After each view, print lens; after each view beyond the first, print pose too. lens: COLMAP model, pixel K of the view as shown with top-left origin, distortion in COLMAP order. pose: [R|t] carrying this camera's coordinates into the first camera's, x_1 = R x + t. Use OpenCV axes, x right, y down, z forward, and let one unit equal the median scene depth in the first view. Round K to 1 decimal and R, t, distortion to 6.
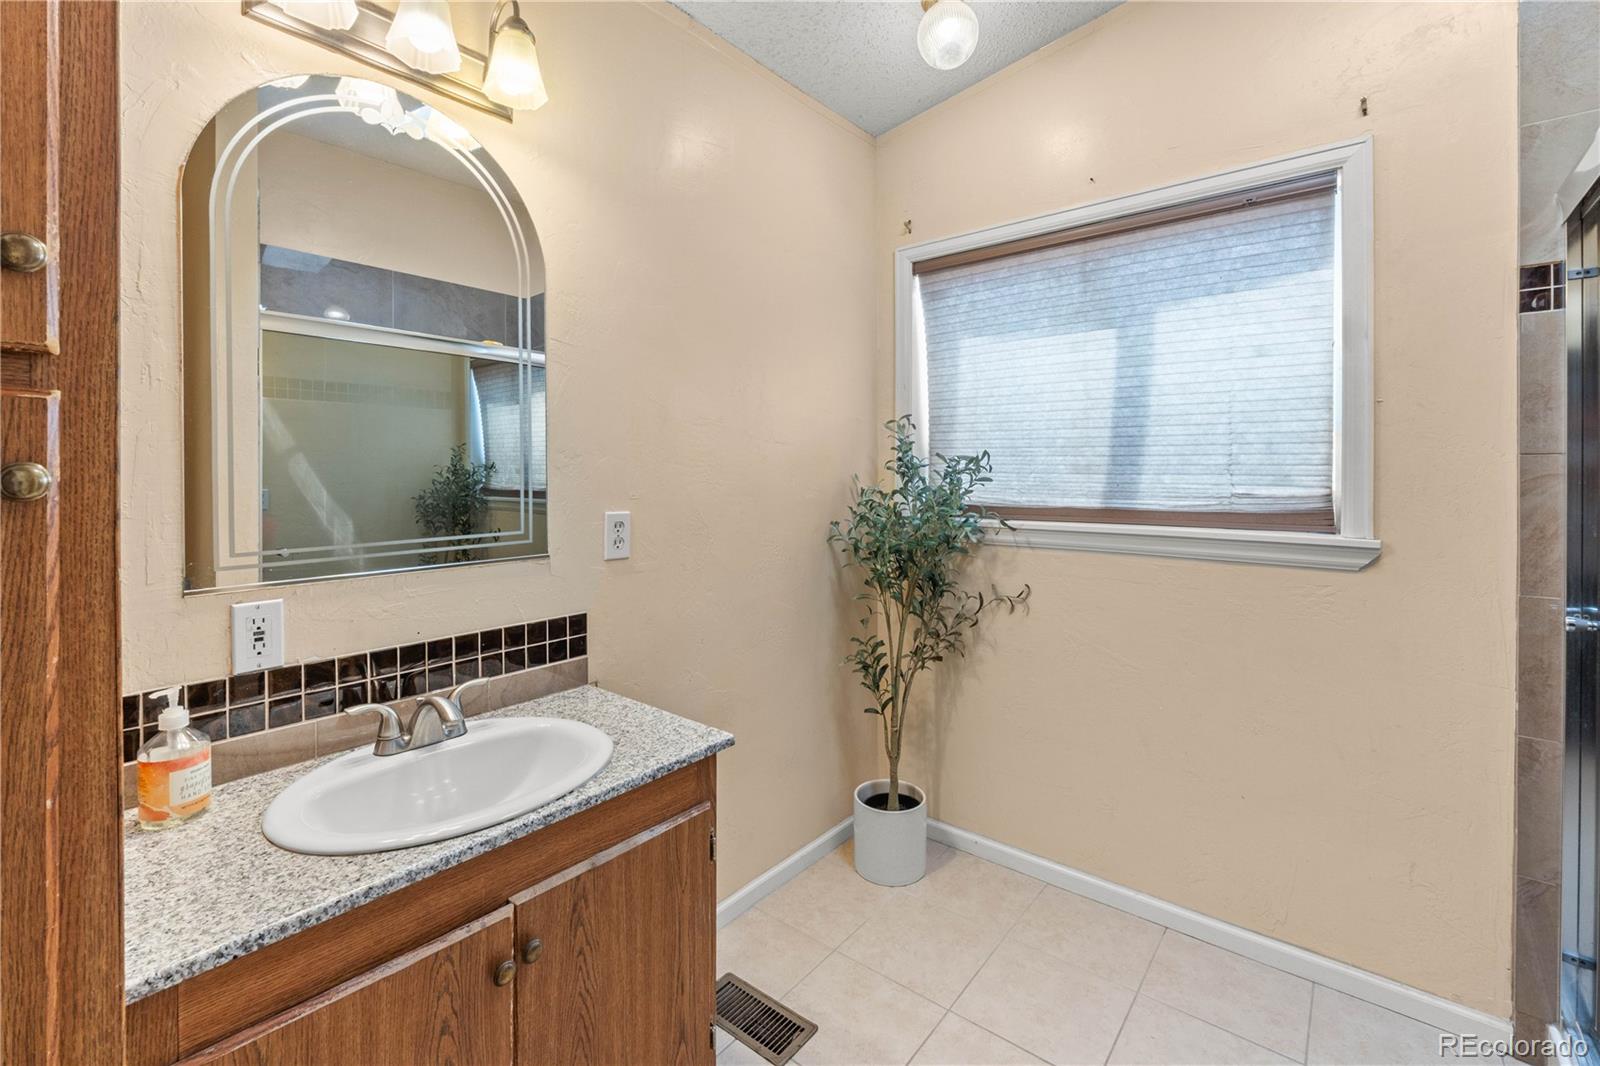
lens RADIAL K [[576.5, 0, 801.1], [0, 576.5, 487.4], [0, 0, 1]] dist [-0.003565, -0.000619]
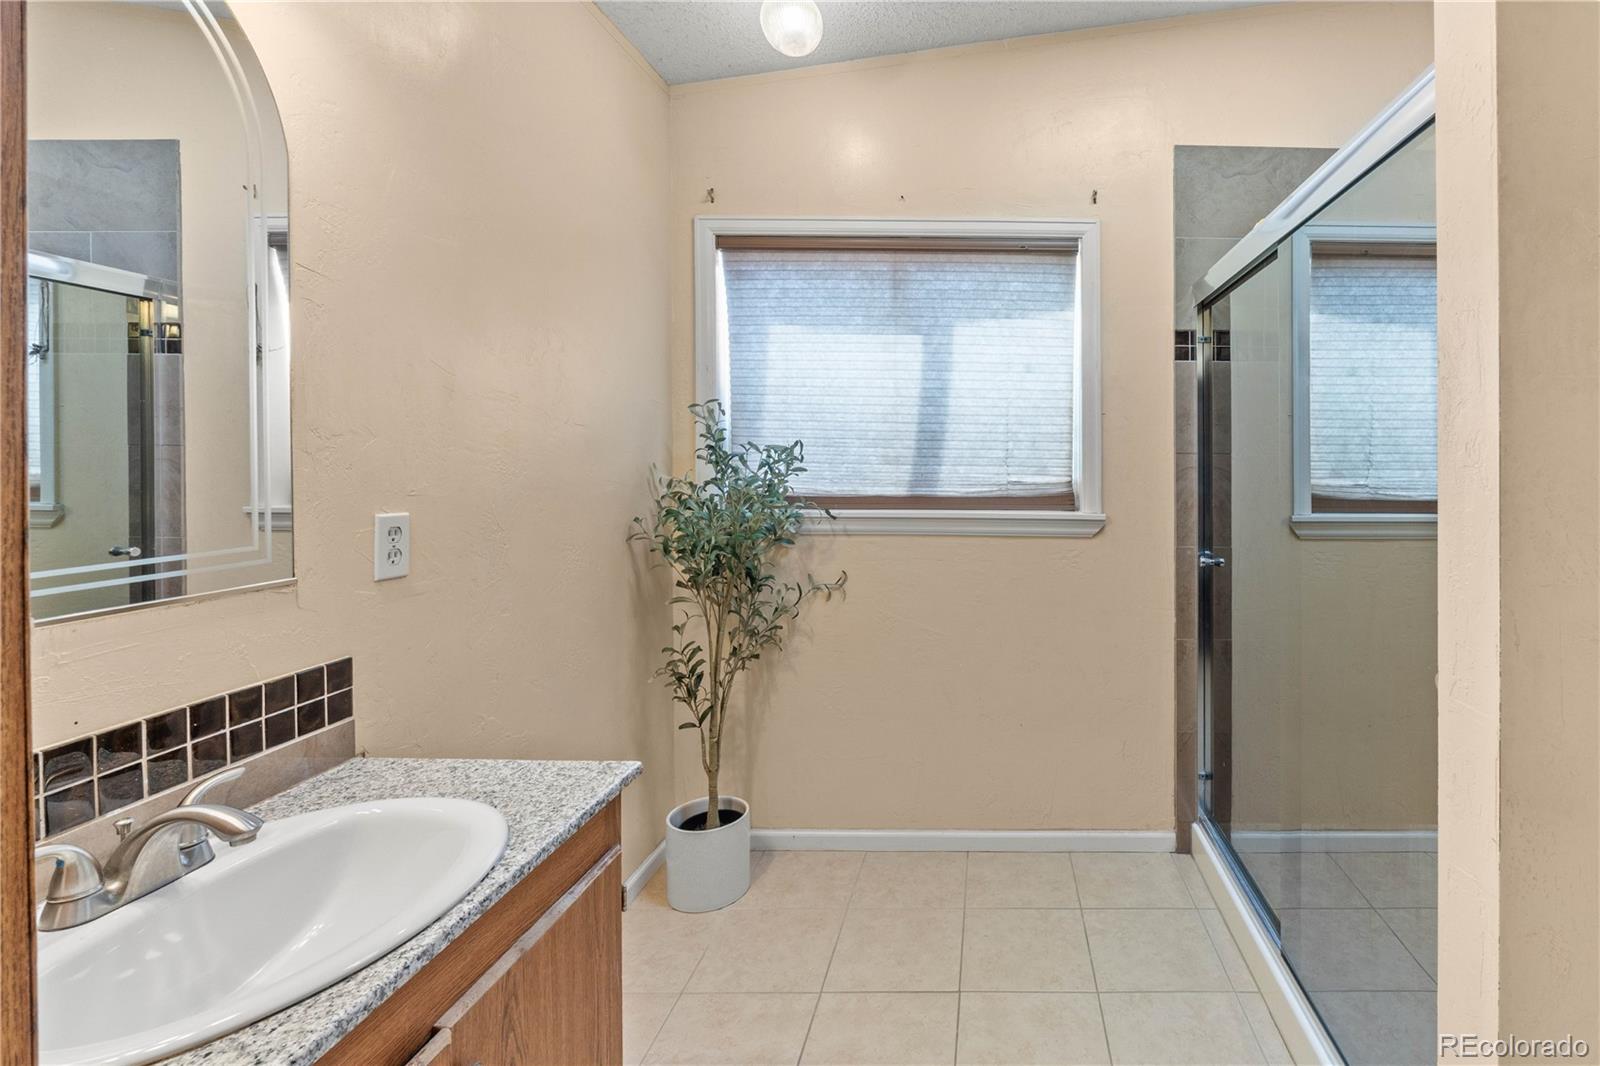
lens RADIAL K [[687.1, 0, 805.6], [0, 687.1, 476.5], [0, 0, 1]] dist [-0.006236, -0.000273]
pose [[0.847491, -0.004385, 0.530791, -0.361053], [0.005557, 0.999984, -0.000612, -0.001030], [-0.530780, 0.003468, 0.847502, -0.013309]]
